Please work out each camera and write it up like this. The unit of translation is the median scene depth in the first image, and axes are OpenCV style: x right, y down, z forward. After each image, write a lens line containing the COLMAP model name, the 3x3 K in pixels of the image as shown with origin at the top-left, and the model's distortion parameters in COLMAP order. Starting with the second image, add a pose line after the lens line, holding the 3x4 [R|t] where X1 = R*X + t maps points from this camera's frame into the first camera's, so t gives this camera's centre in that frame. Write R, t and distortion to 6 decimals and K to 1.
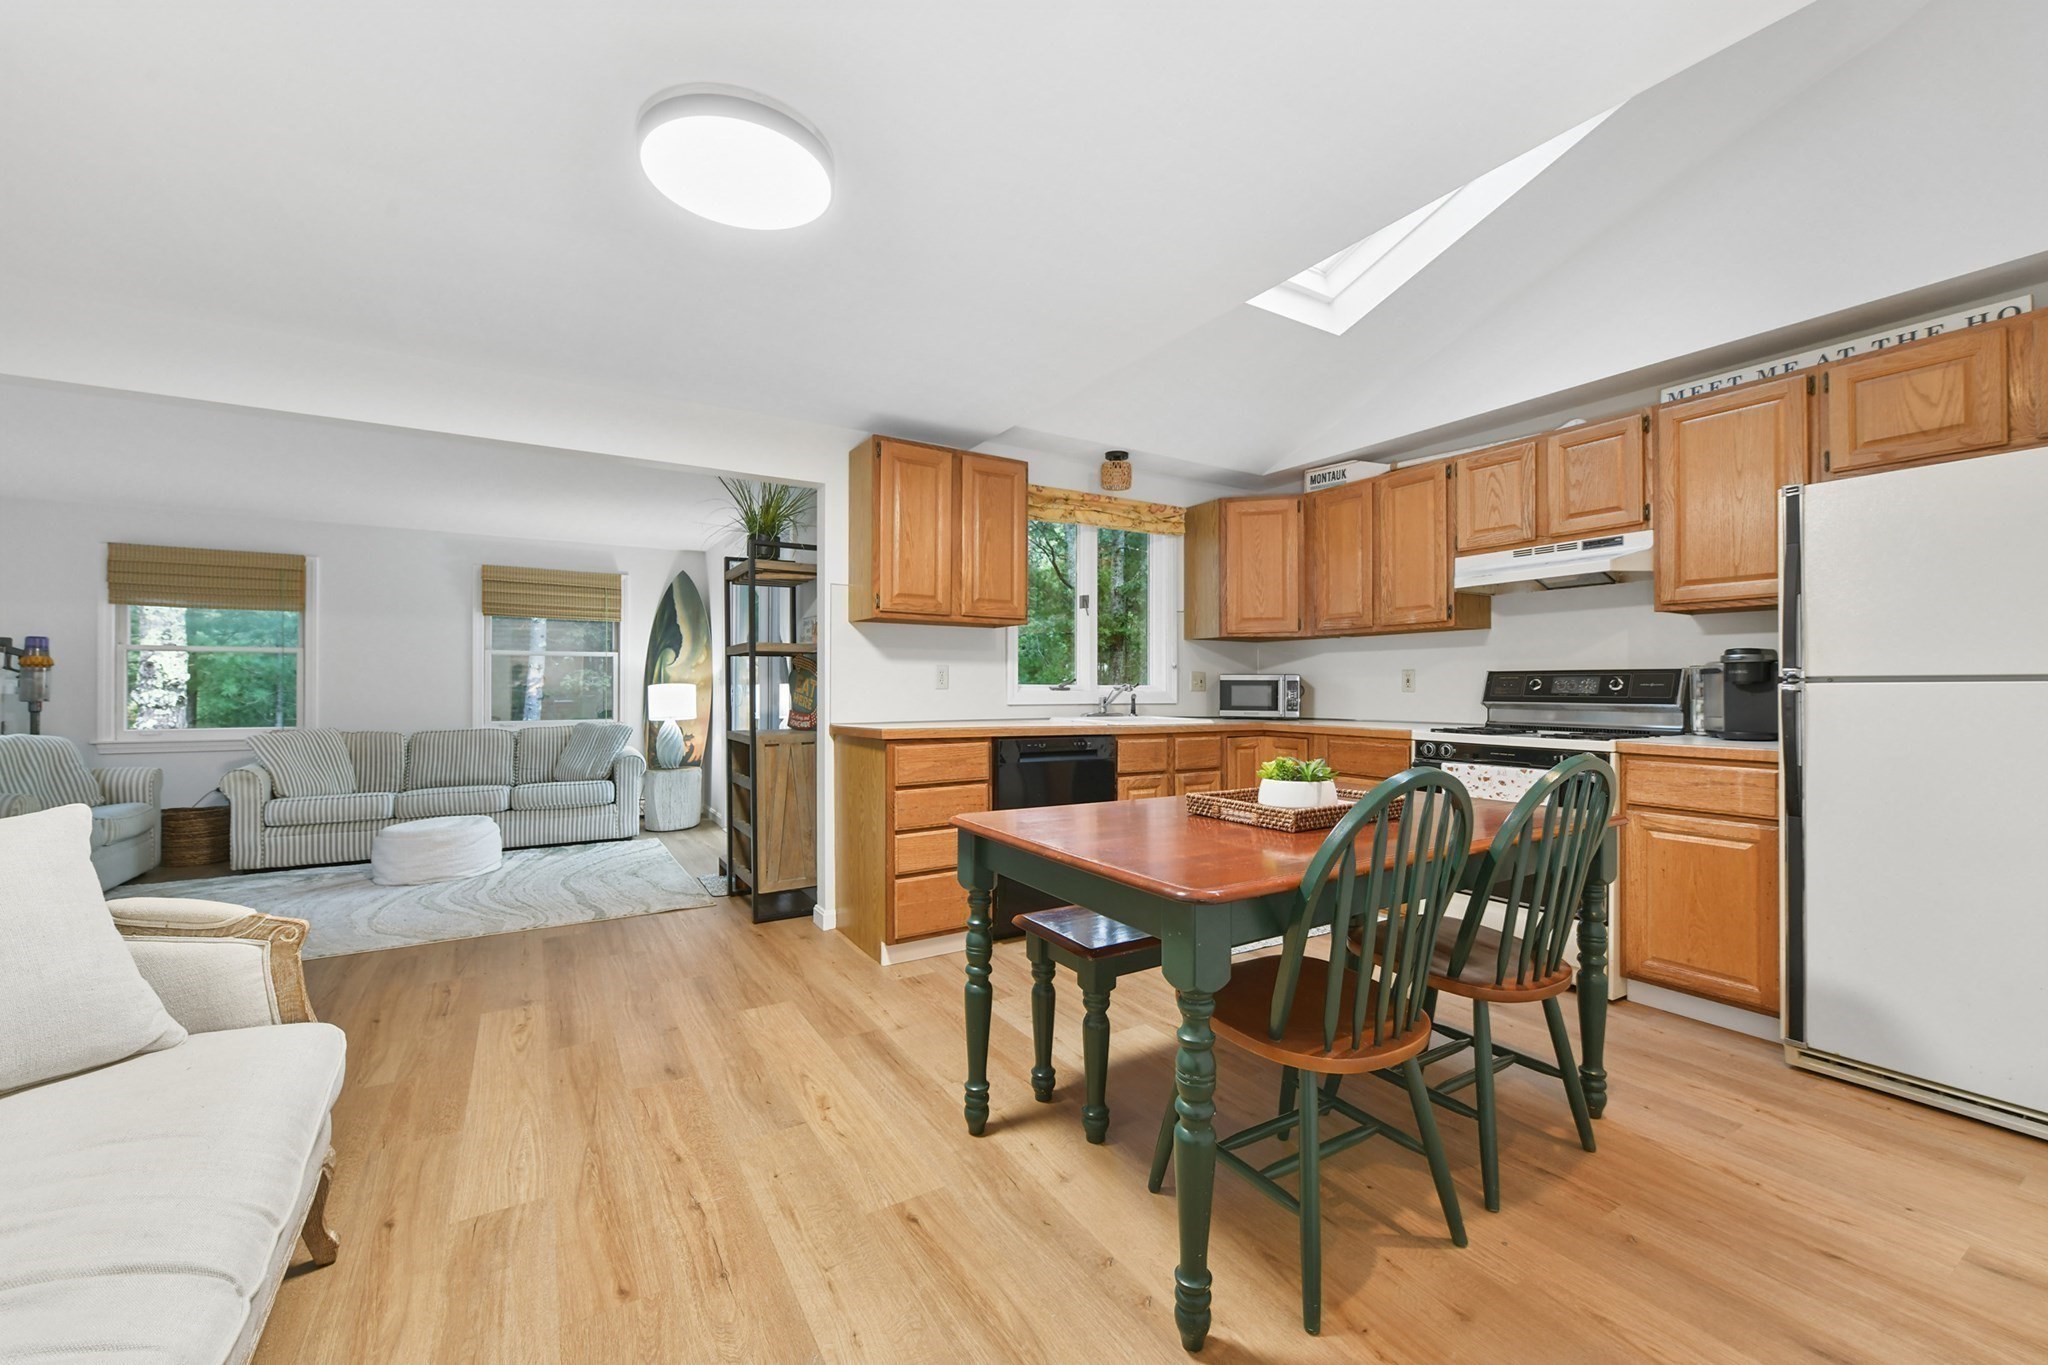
lens RADIAL K [[817.9, 0, 1041.1], [0, 817.9, 680.7], [0, 0, 1]] dist [-0.003301, -0.000555]
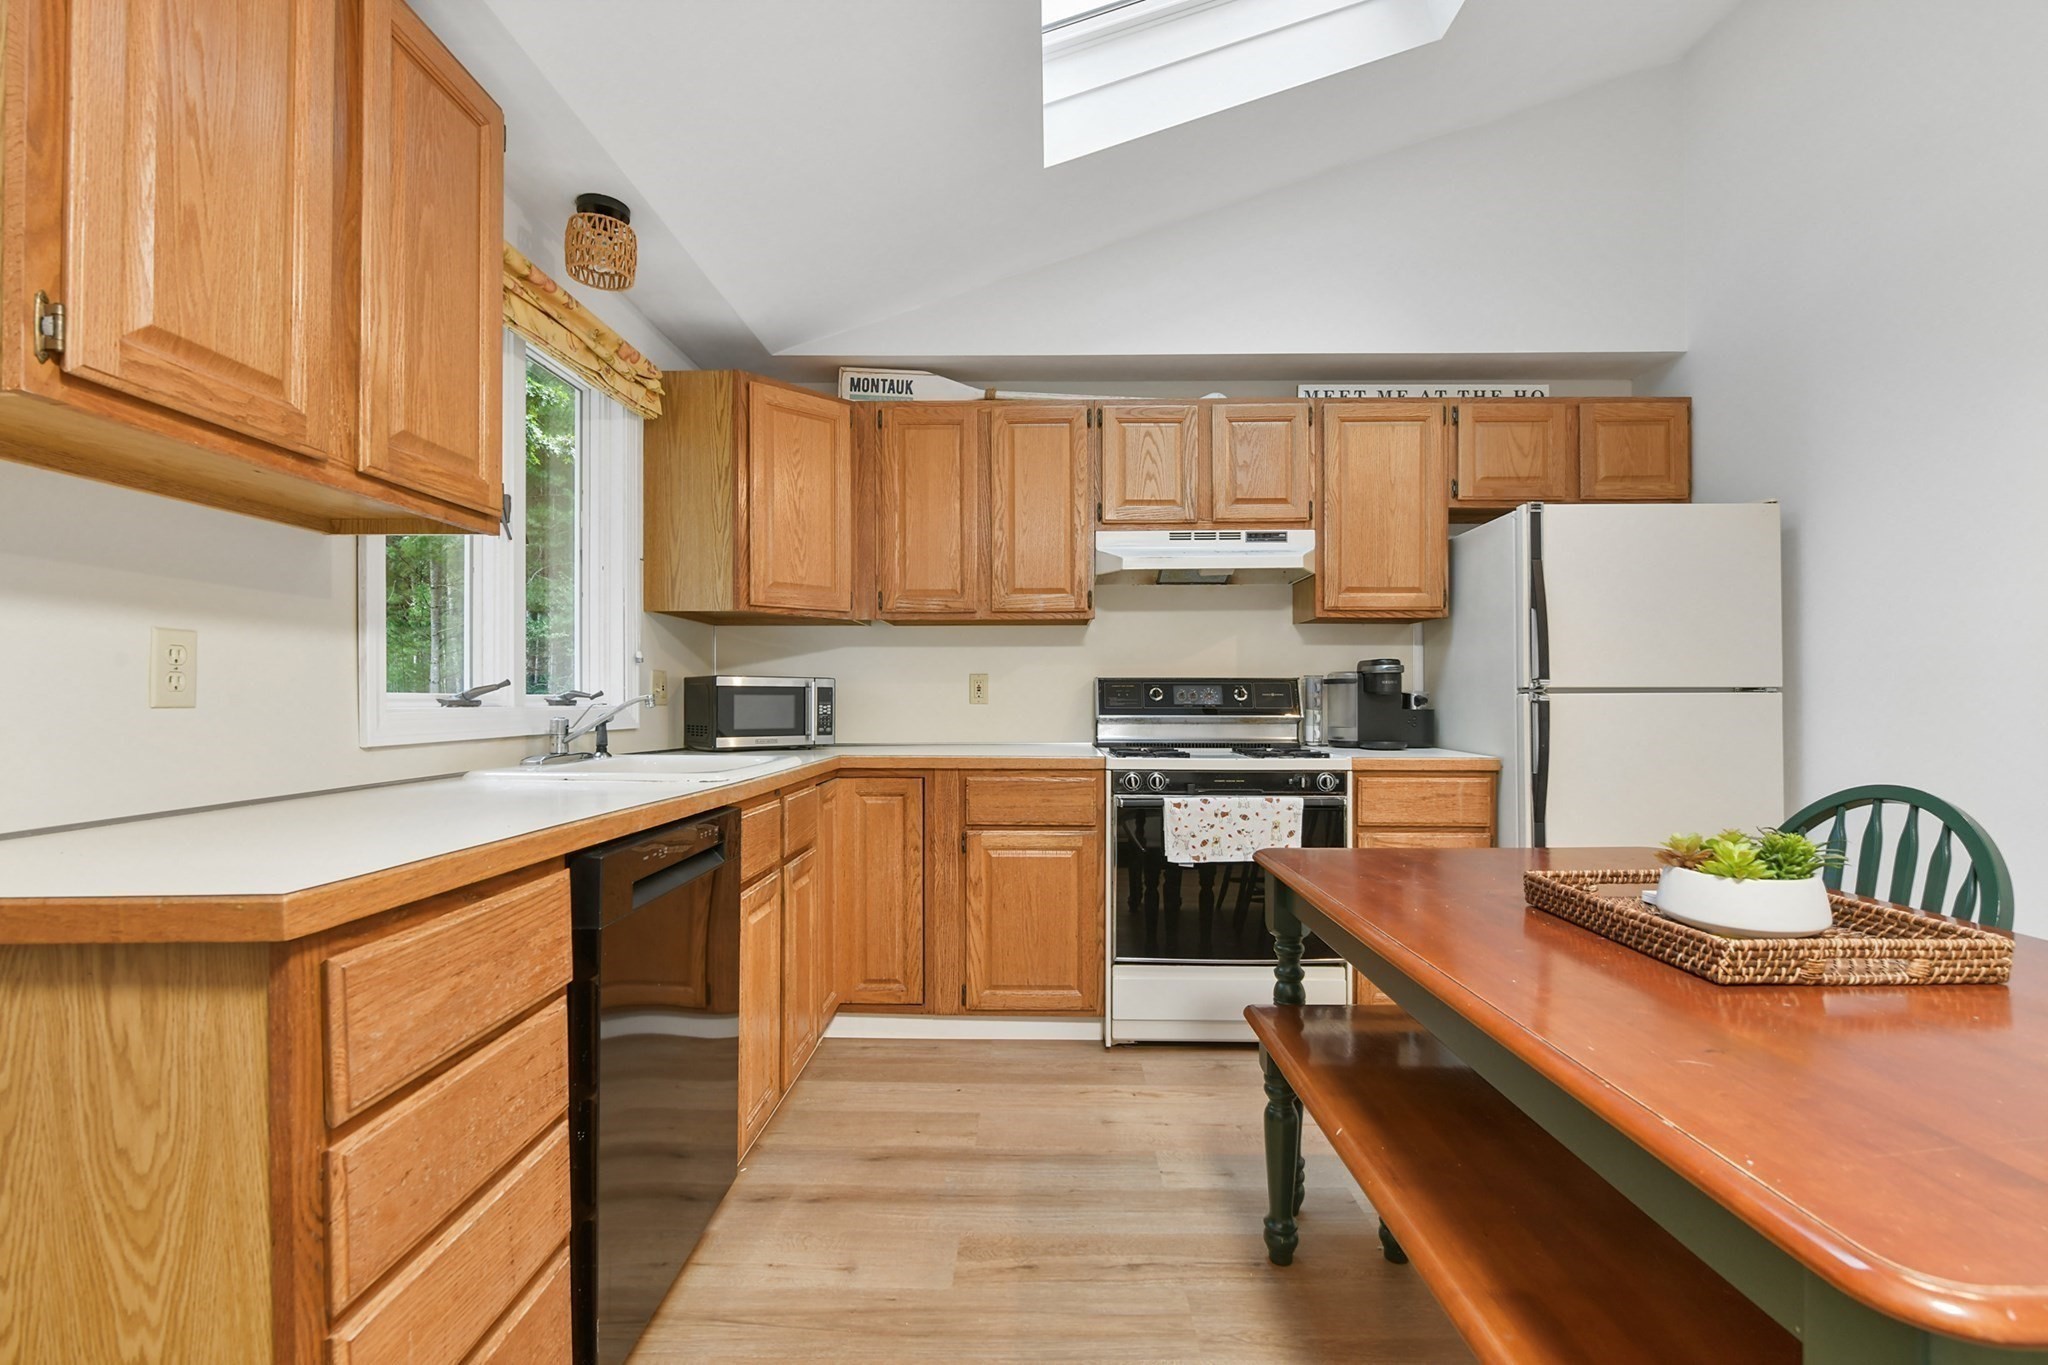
lens RADIAL K [[896.4, 0, 1032.2], [0, 896.4, 693.4], [0, 0, 1]] dist [-0.007785, -0.000693]
pose [[0.542537, 0.002316, 0.840029, -0.249486], [-0.006489, 0.999978, 0.001434, 0.003357], [-0.840007, -0.006229, 0.542540, 0.609633]]
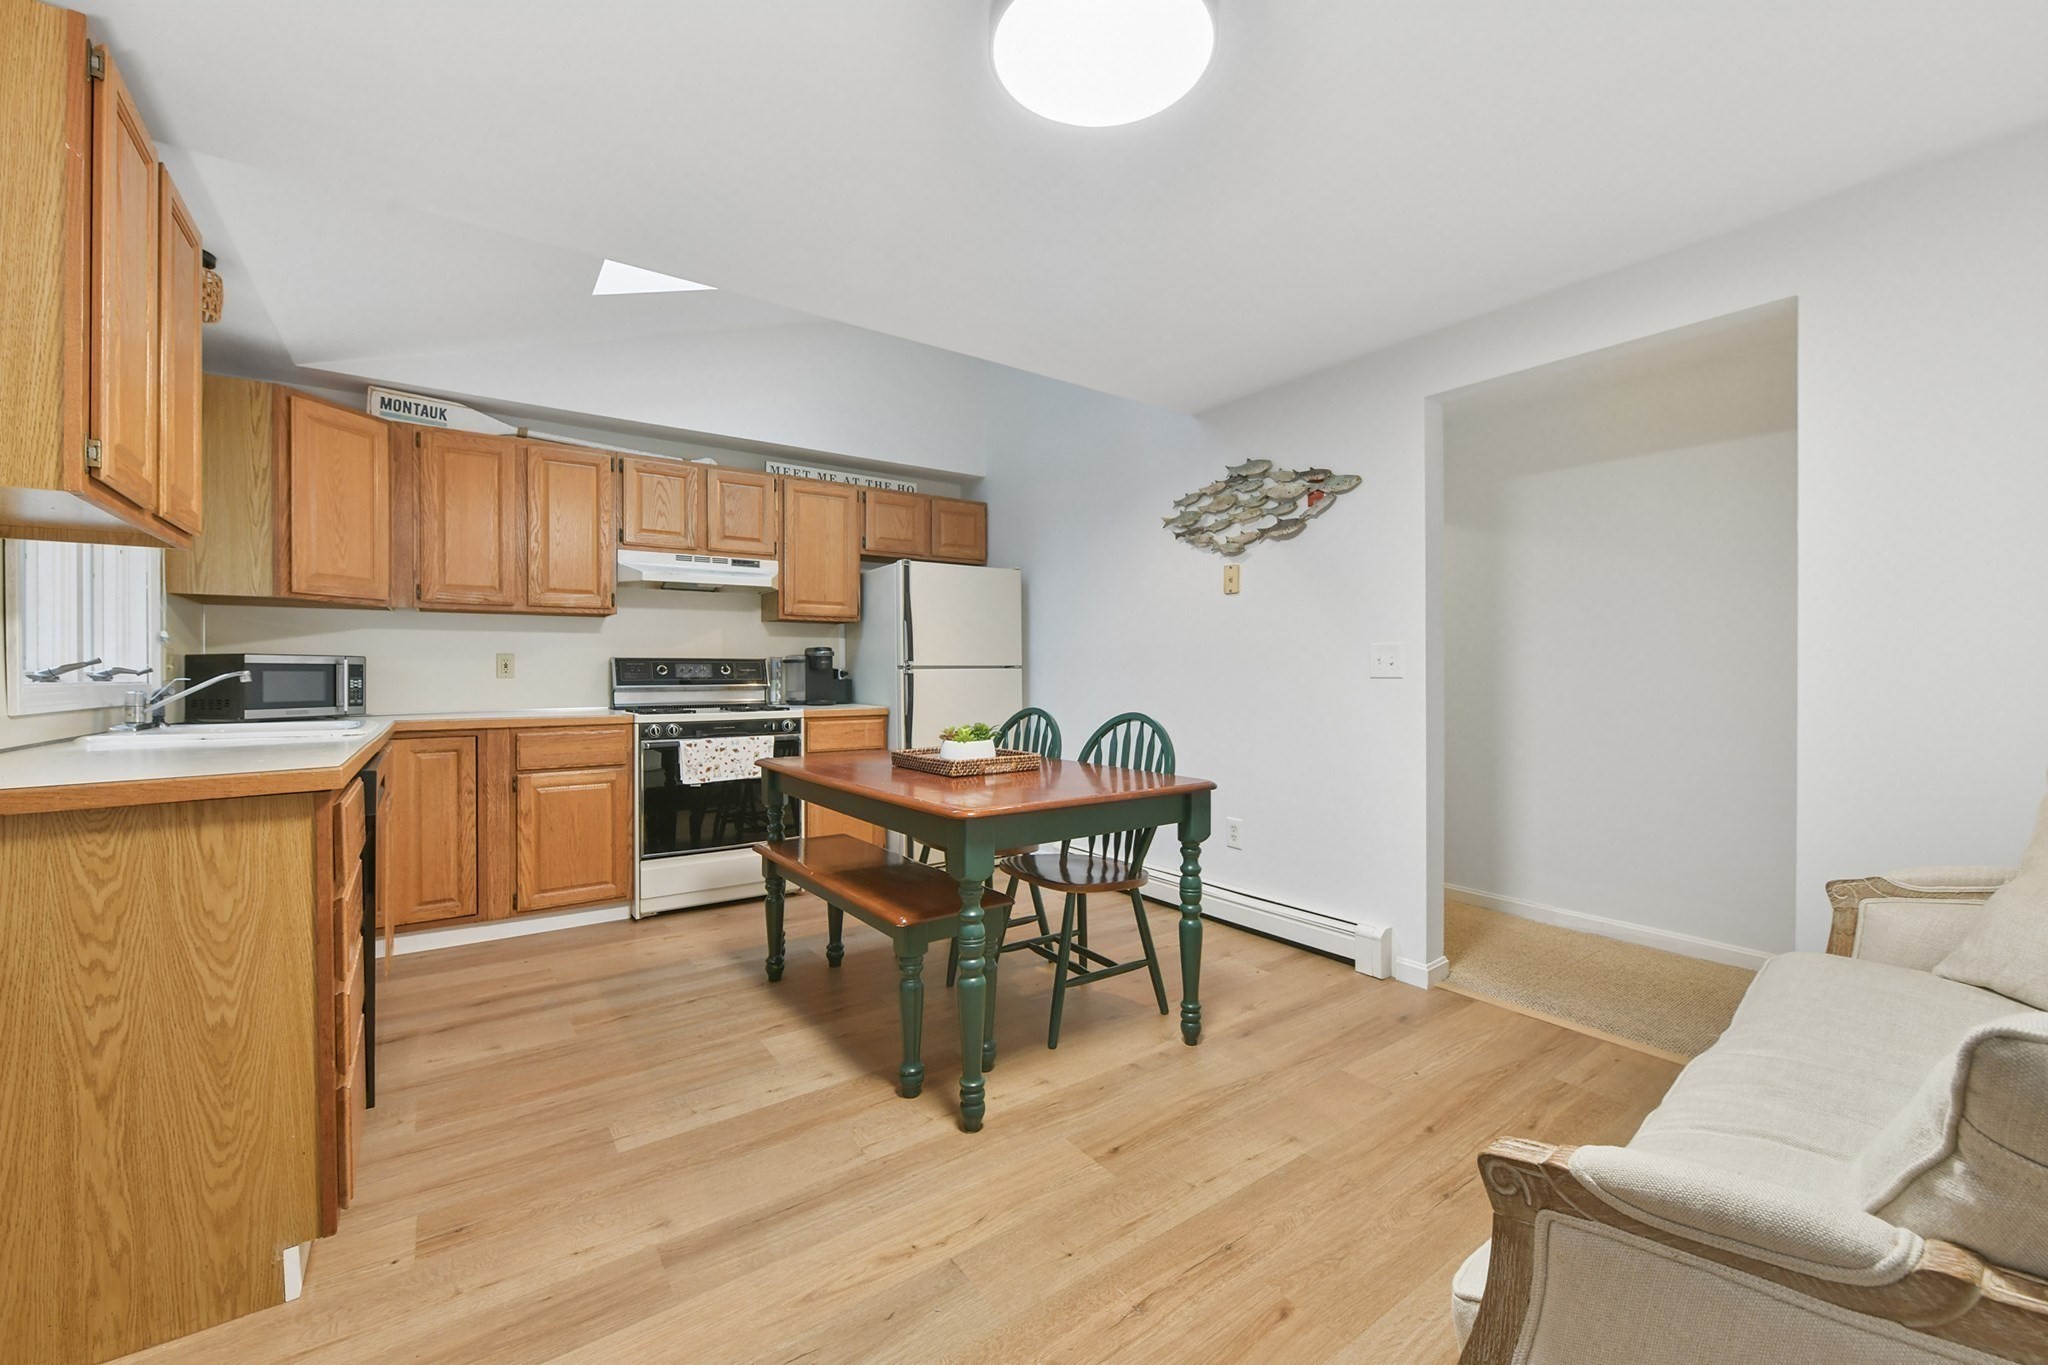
lens RADIAL K [[807.4, 0, 1035.0], [0, 807.4, 670.8], [0, 0, 1]] dist [-0.006420, -0.000647]
pose [[-0.072196, -0.000437, 0.997390, -0.584523], [-0.005221, 0.999986, 0.000060, 0.003175], [-0.997377, -0.005203, -0.072197, 0.559502]]
